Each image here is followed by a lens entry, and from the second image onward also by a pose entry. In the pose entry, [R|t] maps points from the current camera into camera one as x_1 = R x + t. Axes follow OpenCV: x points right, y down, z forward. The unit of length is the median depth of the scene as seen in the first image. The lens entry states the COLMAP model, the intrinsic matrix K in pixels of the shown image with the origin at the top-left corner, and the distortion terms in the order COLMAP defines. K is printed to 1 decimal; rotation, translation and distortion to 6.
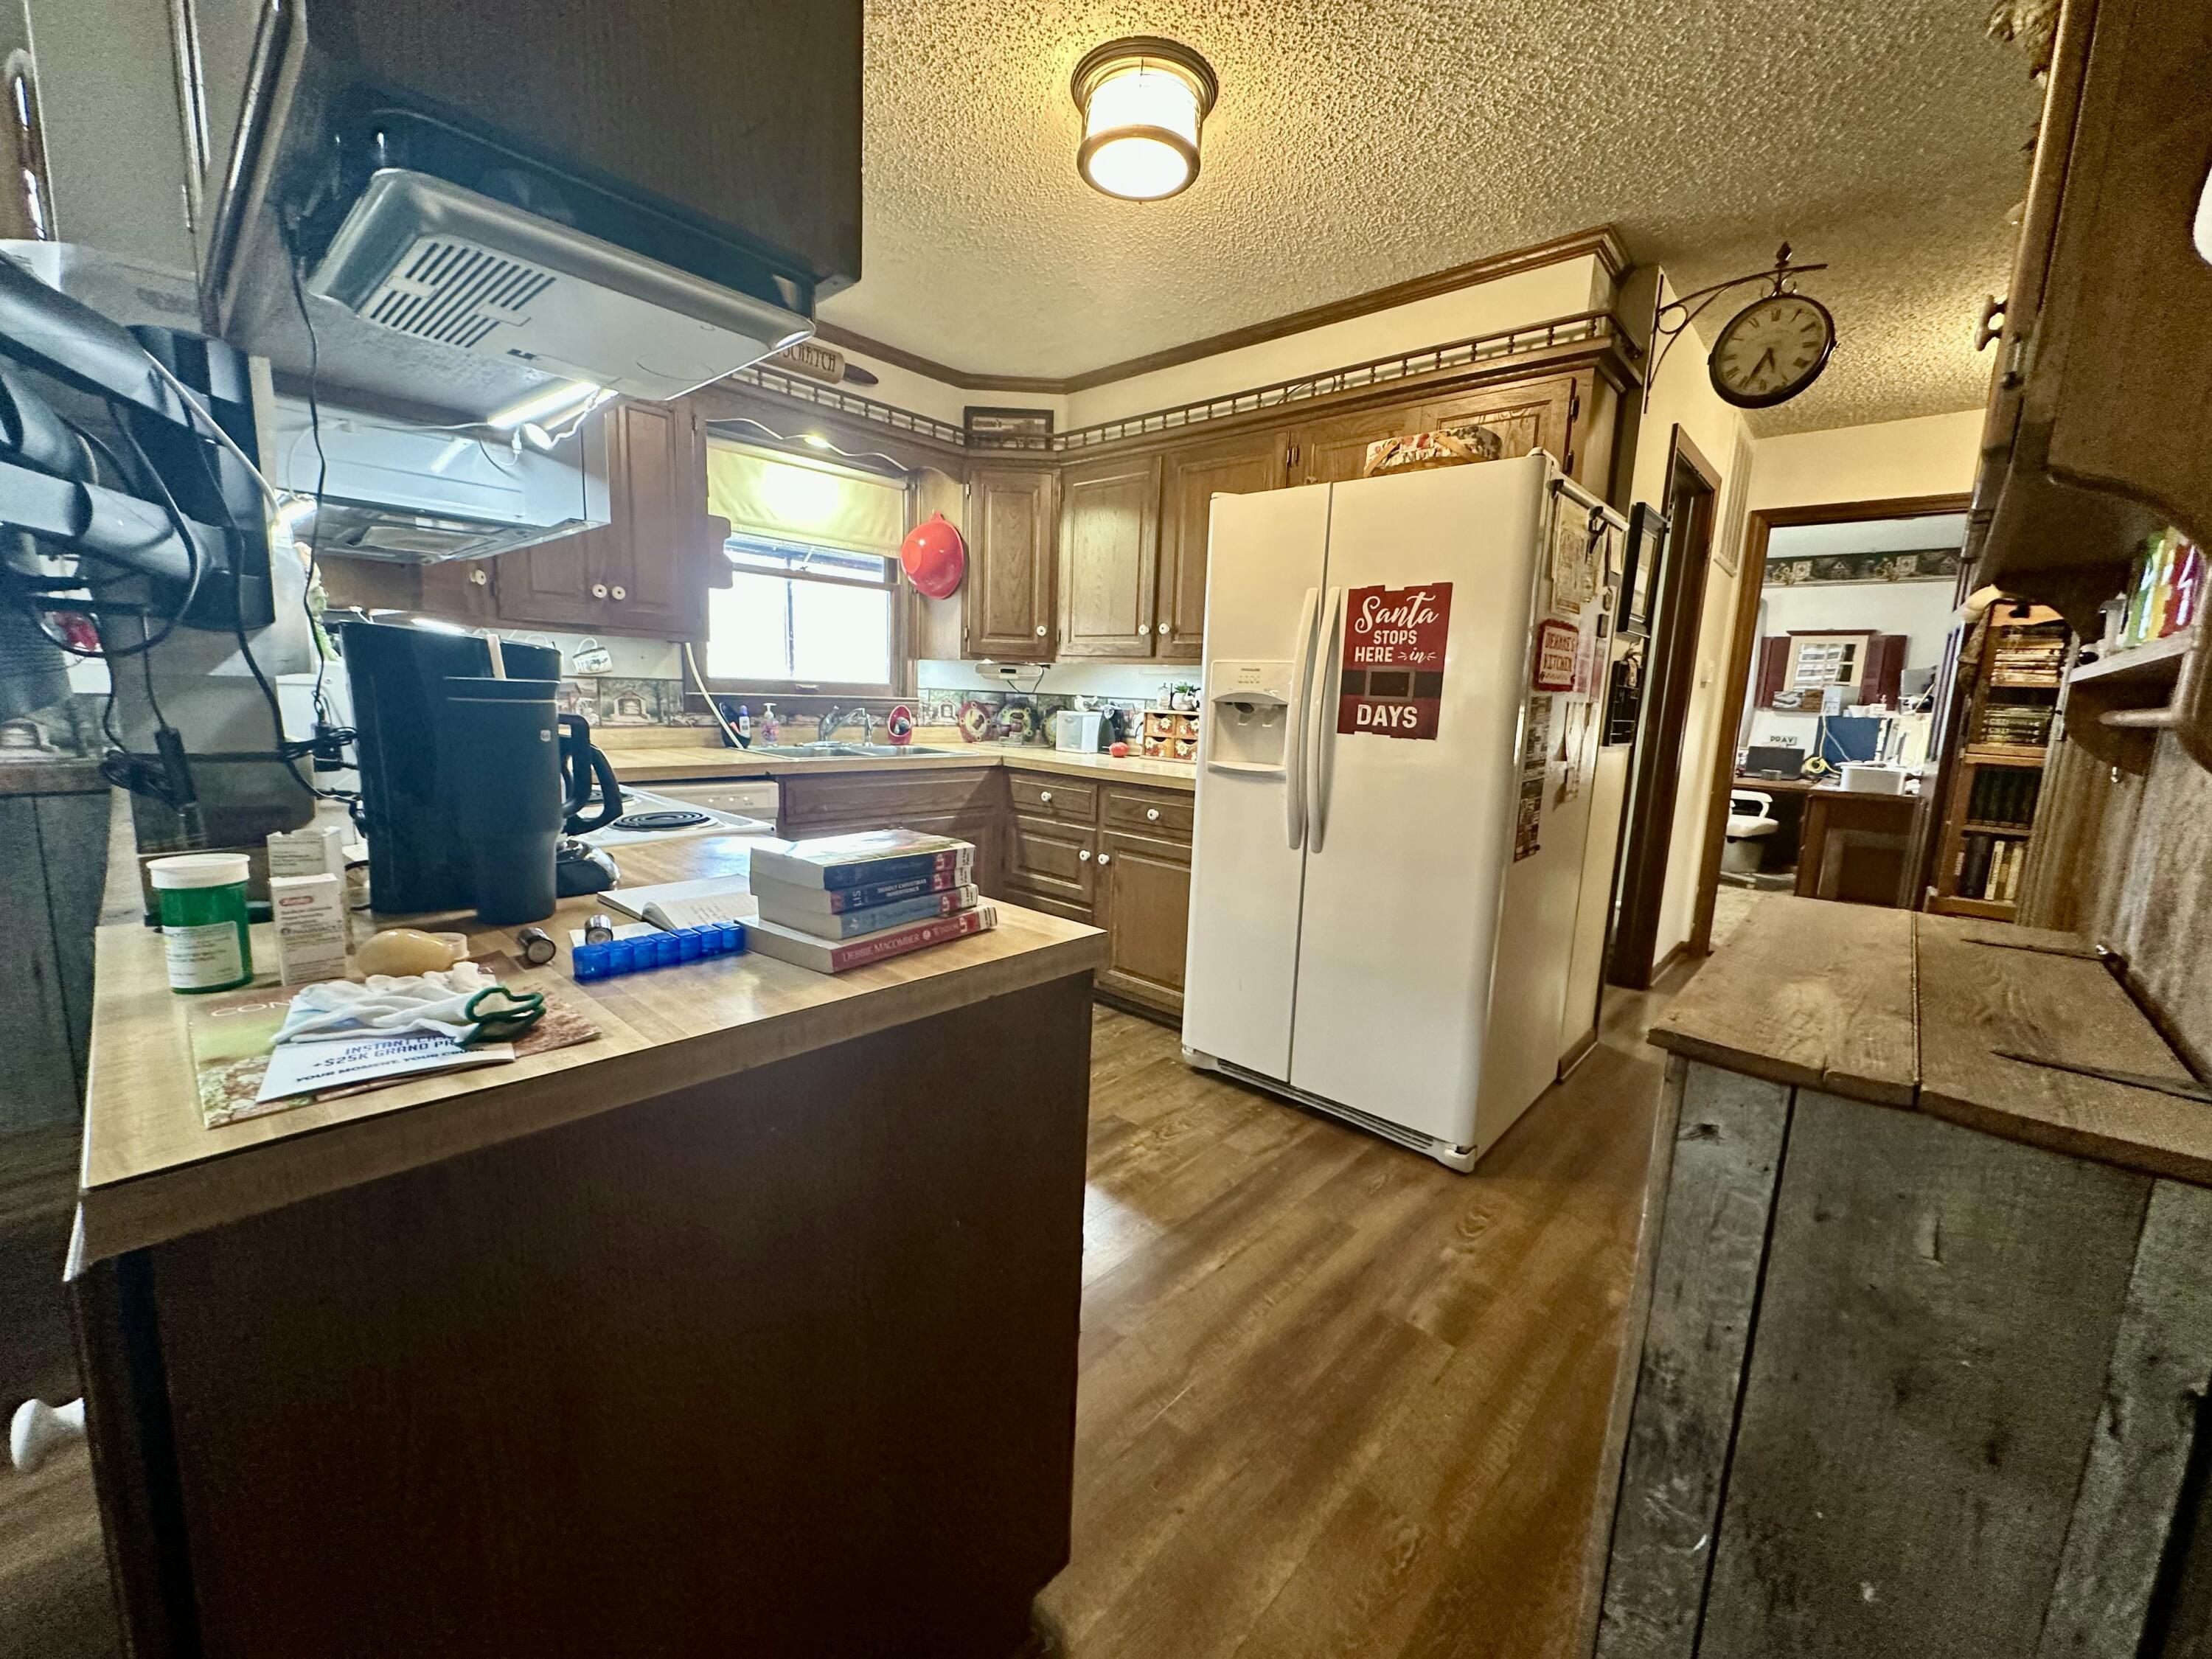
lens RADIAL K [[885.0, 0, 1106.1], [0, 885.0, 831.5], [0, 0, 1]] dist [-0.002839, -0.000108]
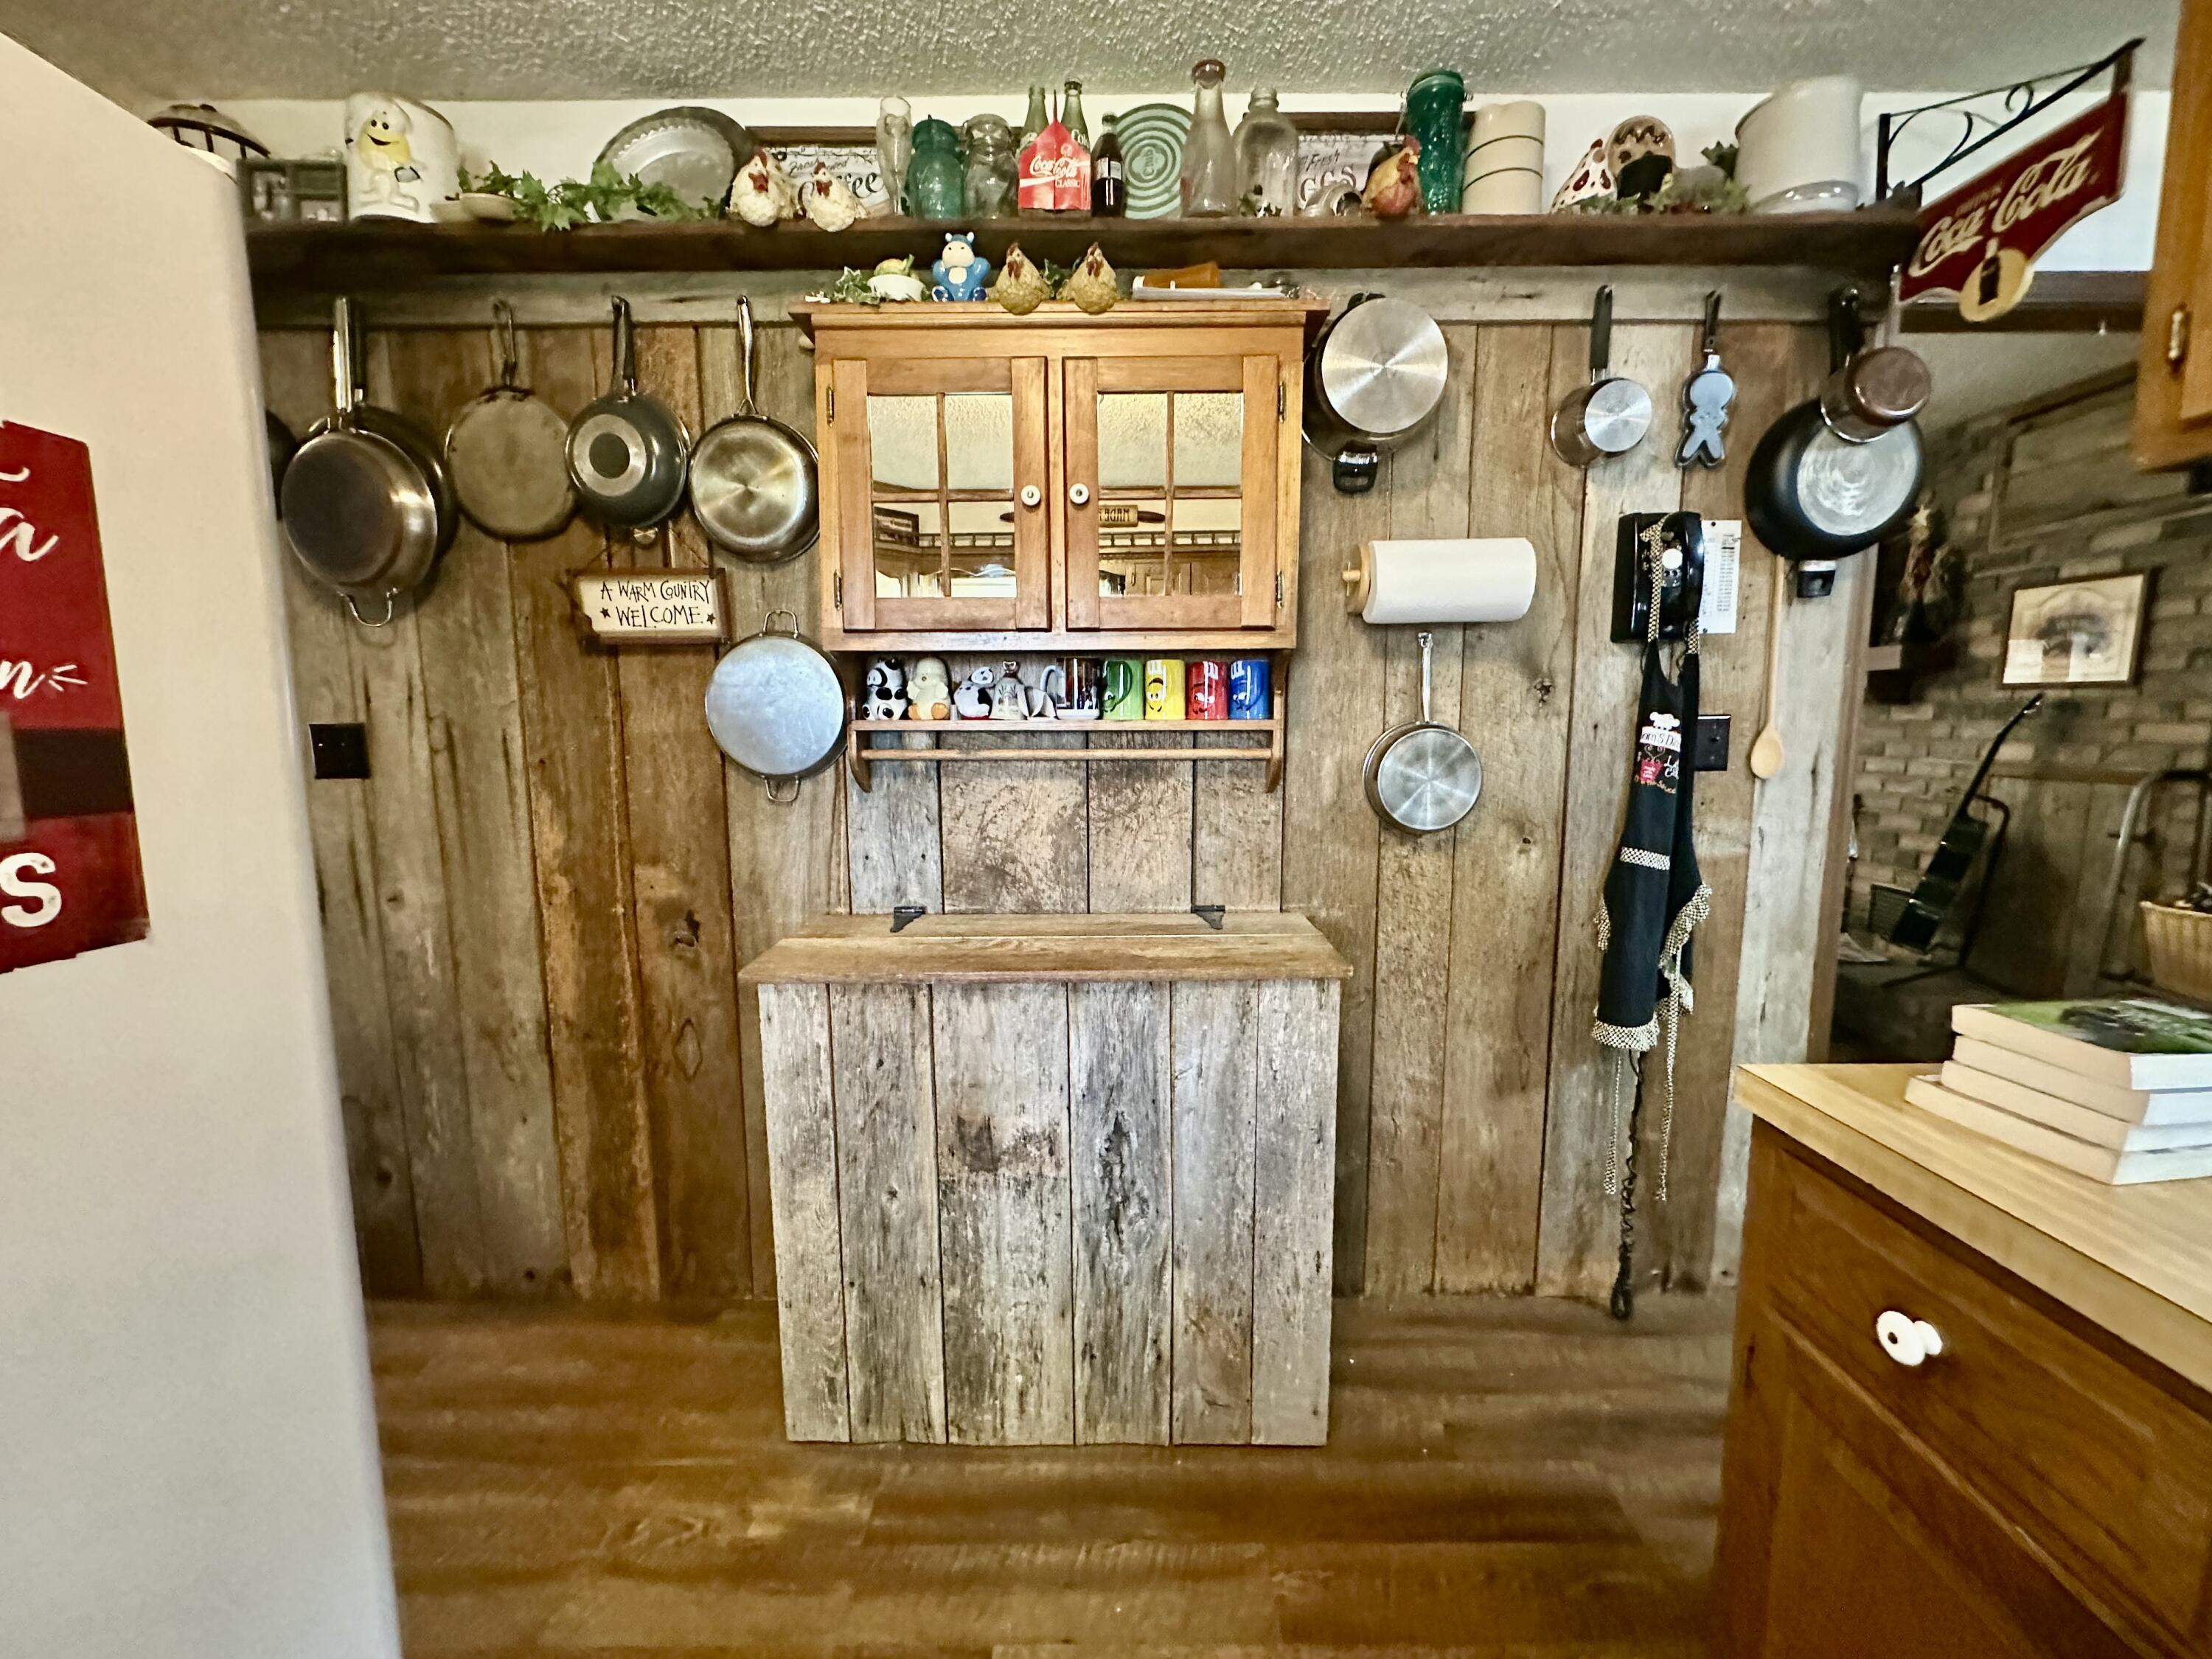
lens RADIAL K [[885.0, 0, 1106.1], [0, 885.0, 831.5], [0, 0, 1]] dist [-0.002839, -0.000108]
pose [[-0.667889, -0.127033, 0.733339, -0.061026], [0.093730, 0.963125, 0.252202, -0.127218], [-0.738335, 0.237179, -0.631354, 0.629829]]
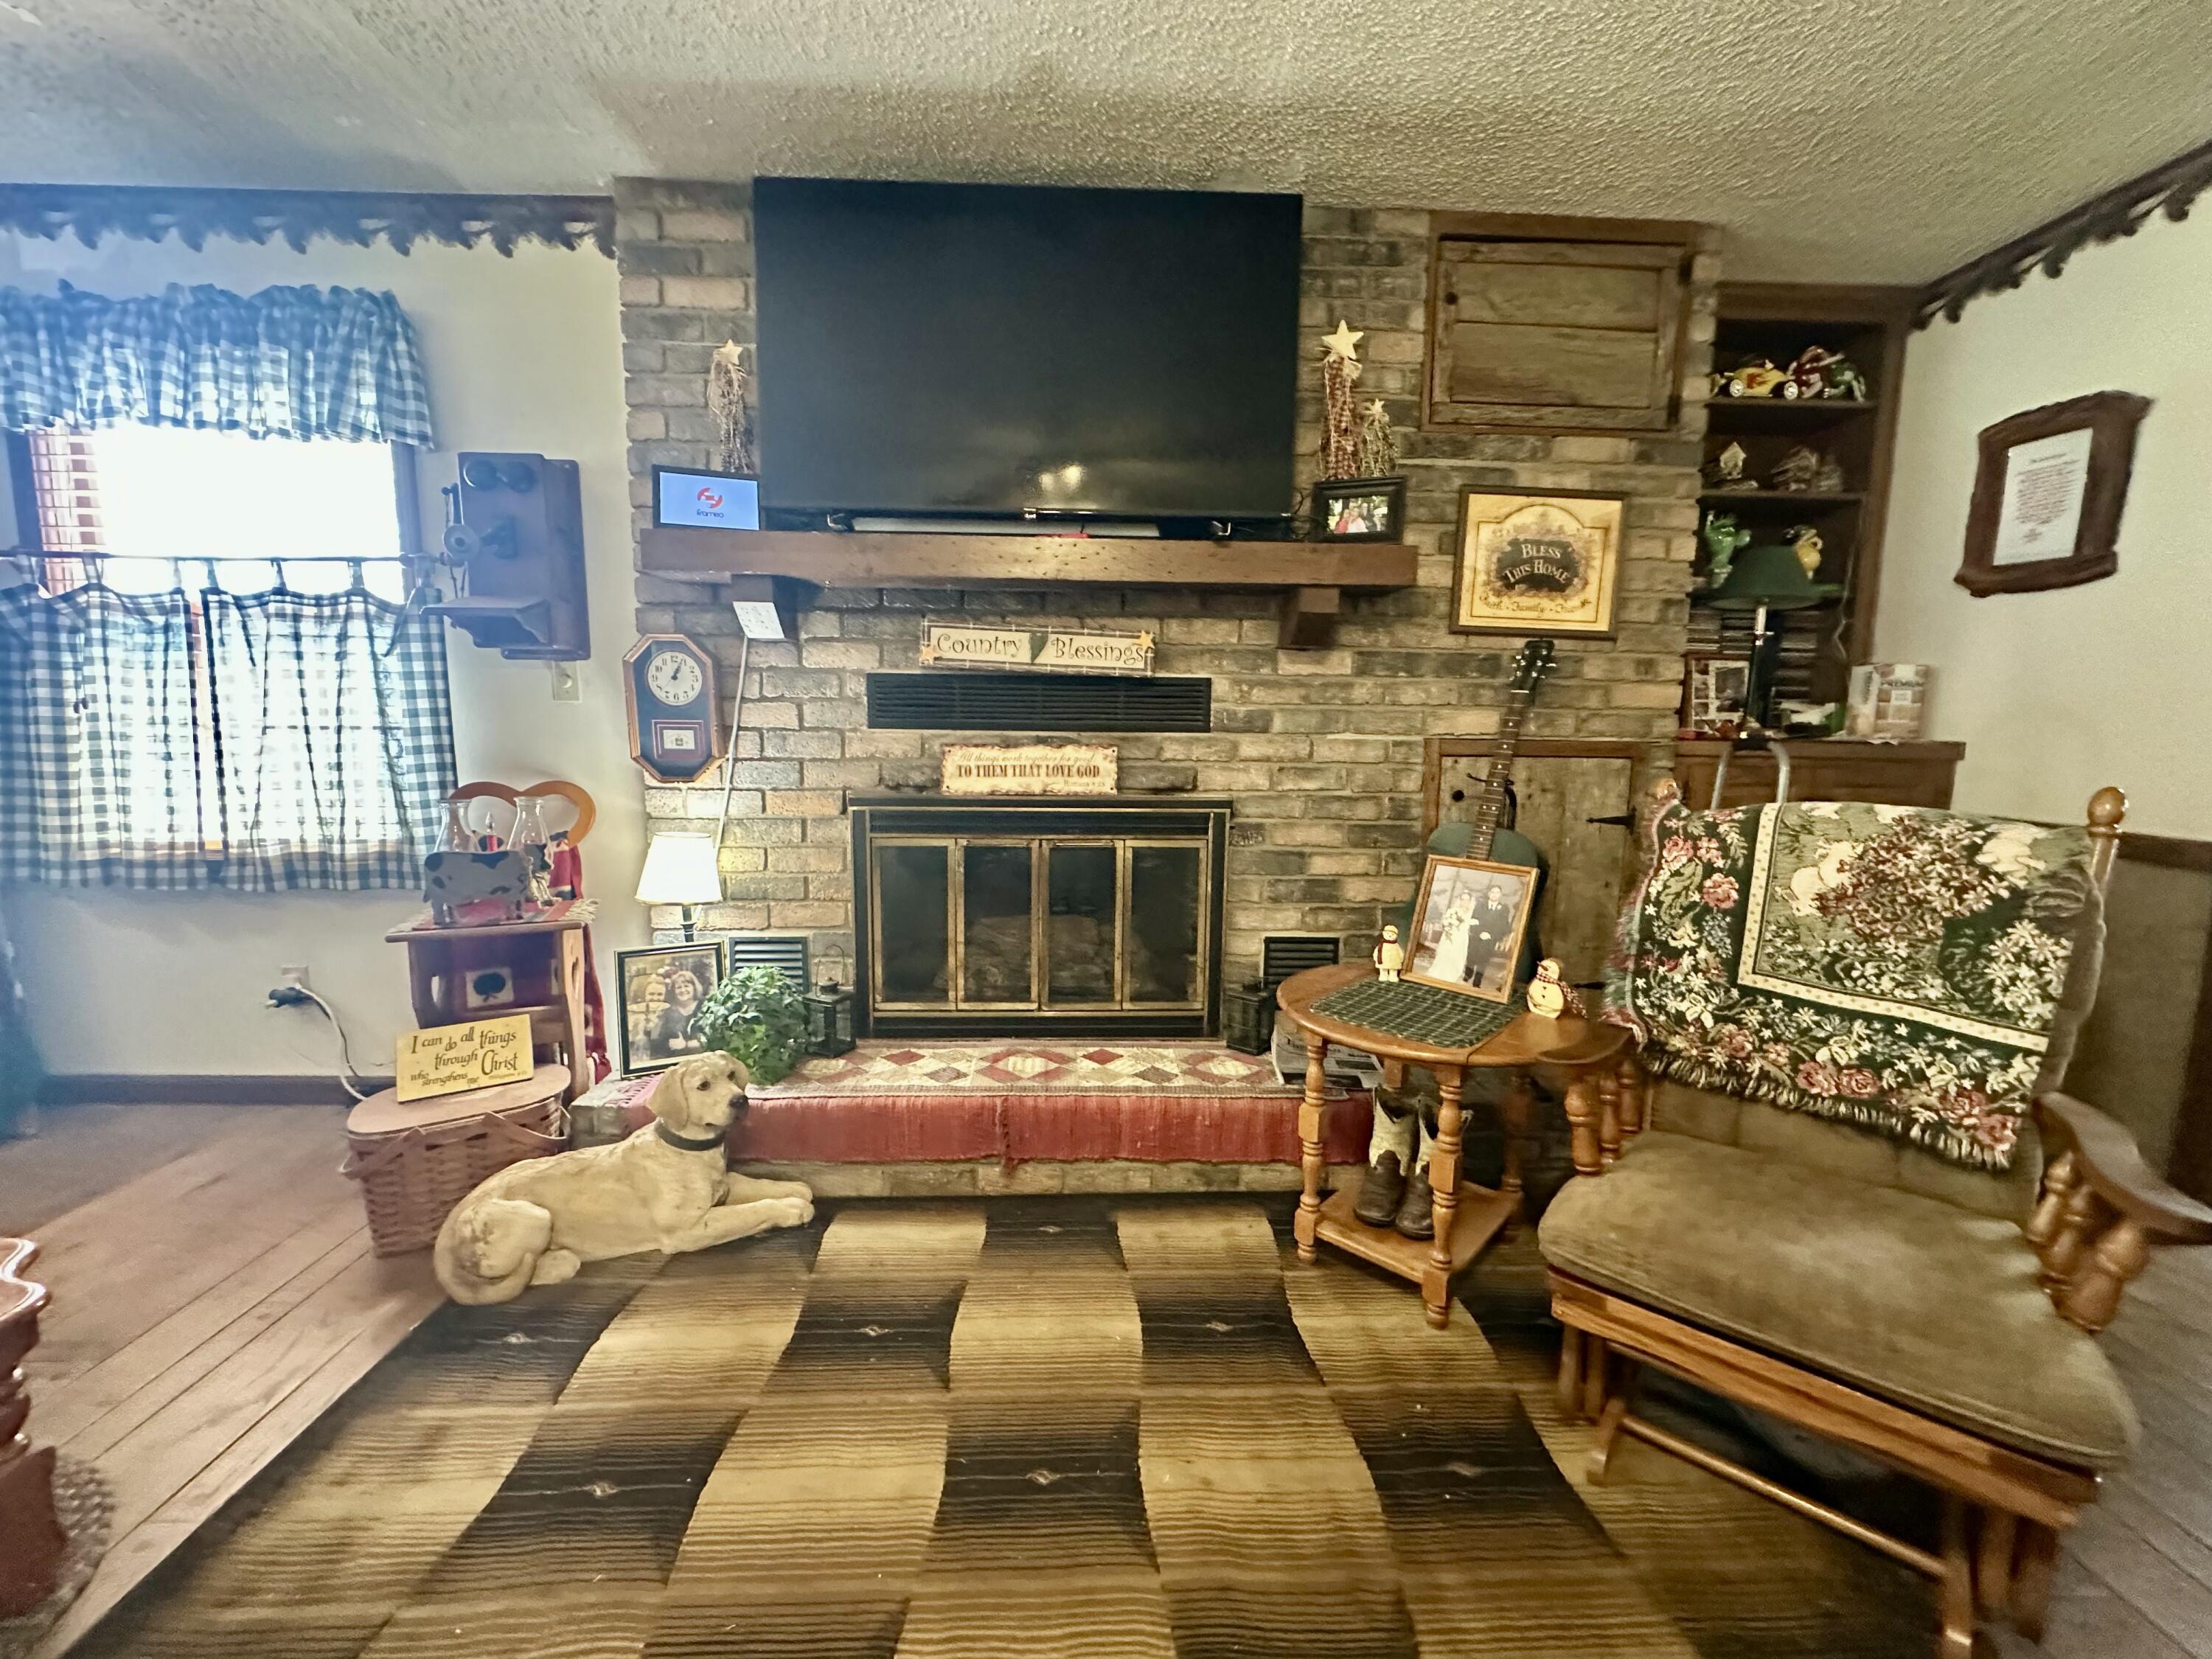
lens RADIAL K [[885.0, 0, 1106.1], [0, 885.0, 831.5], [0, 0, 1]] dist [-0.002839, -0.000108]
pose [[-0.713159, 0.037681, -0.699989, 0.762274], [-0.149190, 0.967520, 0.204079, 0.128439], [0.684942, 0.249972, -0.684374, -0.514072]]
